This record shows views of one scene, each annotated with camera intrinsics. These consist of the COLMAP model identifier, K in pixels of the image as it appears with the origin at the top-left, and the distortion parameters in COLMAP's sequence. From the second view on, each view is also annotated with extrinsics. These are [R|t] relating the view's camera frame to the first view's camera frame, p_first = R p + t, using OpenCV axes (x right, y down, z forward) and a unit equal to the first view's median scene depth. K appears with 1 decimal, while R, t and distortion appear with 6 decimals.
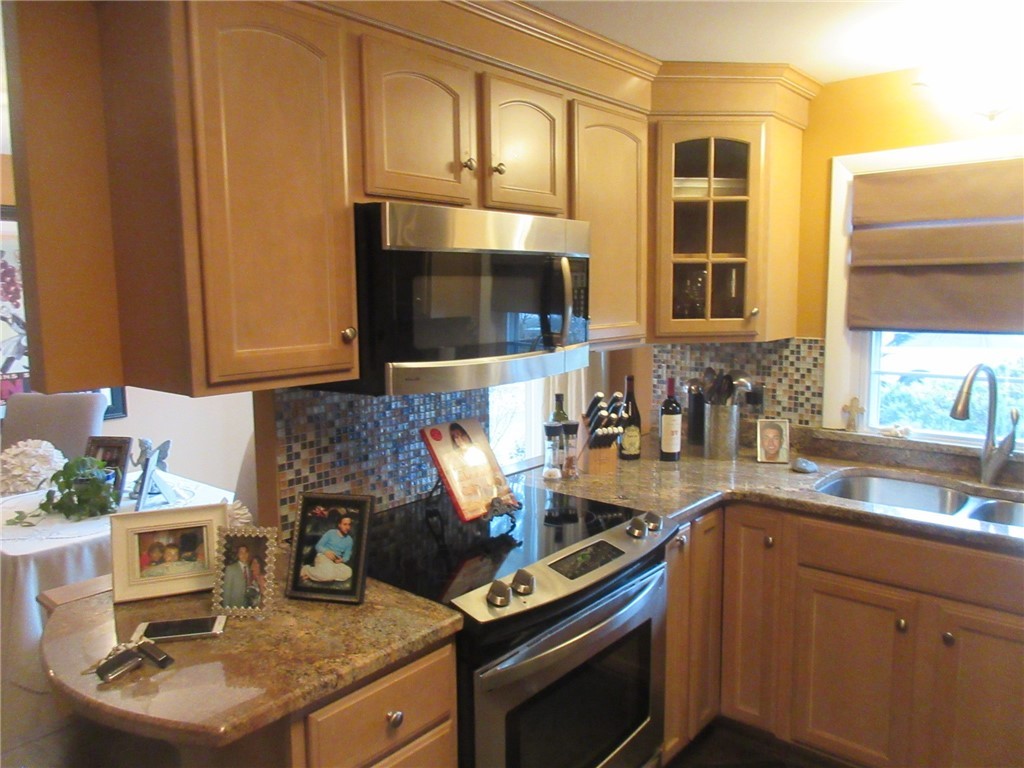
lens RADIAL K [[758.4, 0, 512.5], [0, 758.4, 381.4], [0, 0, 1]] dist [-0.009603, 0.008598]
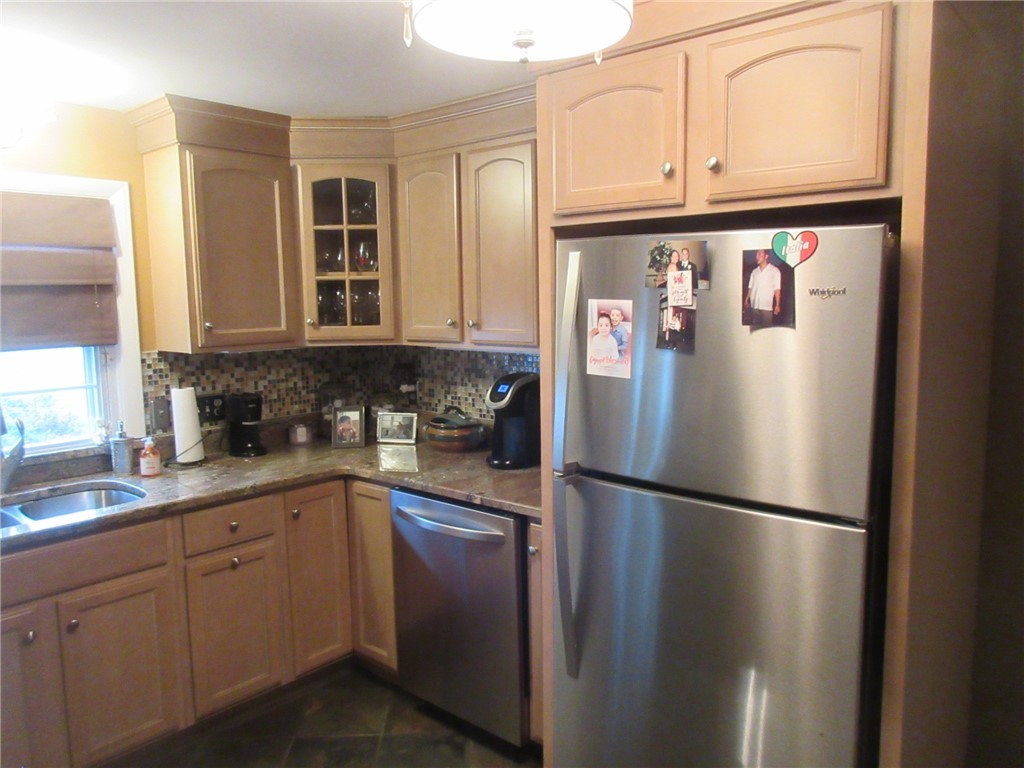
lens RADIAL K [[758.4, 0, 512.5], [0, 758.4, 381.4], [0, 0, 1]] dist [-0.009603, 0.008598]
pose [[0.005561, -0.103227, 0.994642, -0.362885], [0.130319, 0.986250, 0.101628, -0.030818], [-0.991457, 0.129056, 0.018937, 0.221829]]
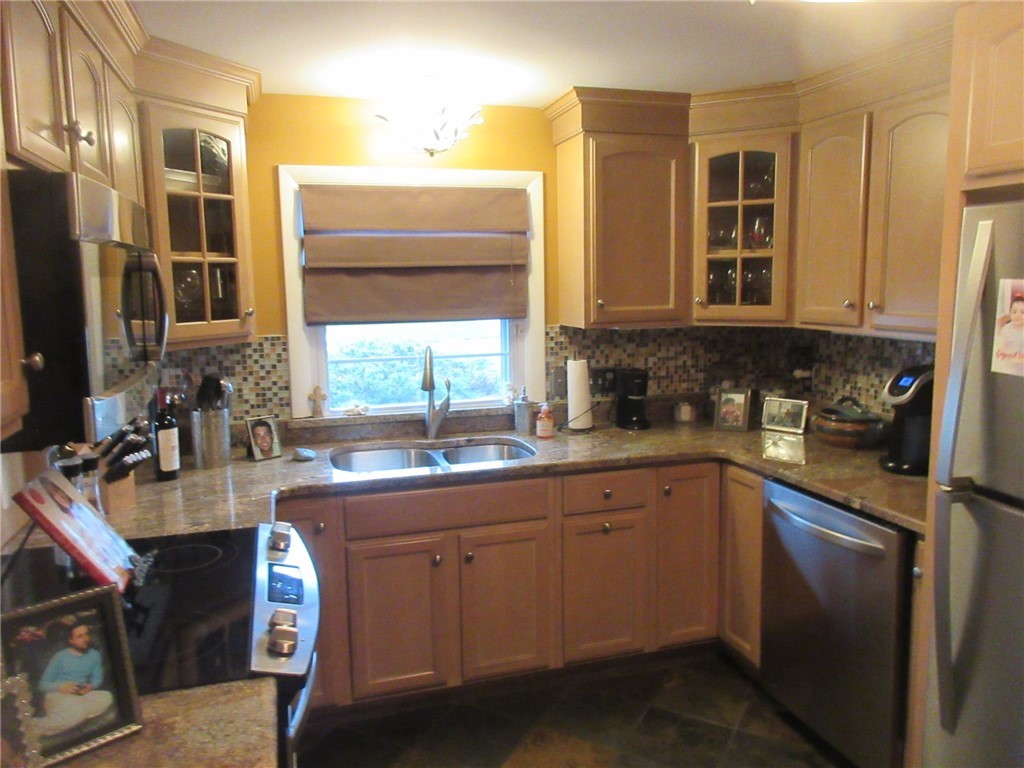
lens RADIAL K [[758.4, 0, 512.5], [0, 758.4, 381.4], [0, 0, 1]] dist [-0.009603, 0.008598]
pose [[0.528401, -0.111678, 0.841617, -0.334147], [0.109176, 0.992018, 0.063090, -0.025079], [-0.841946, 0.058548, 0.536376, 0.167057]]
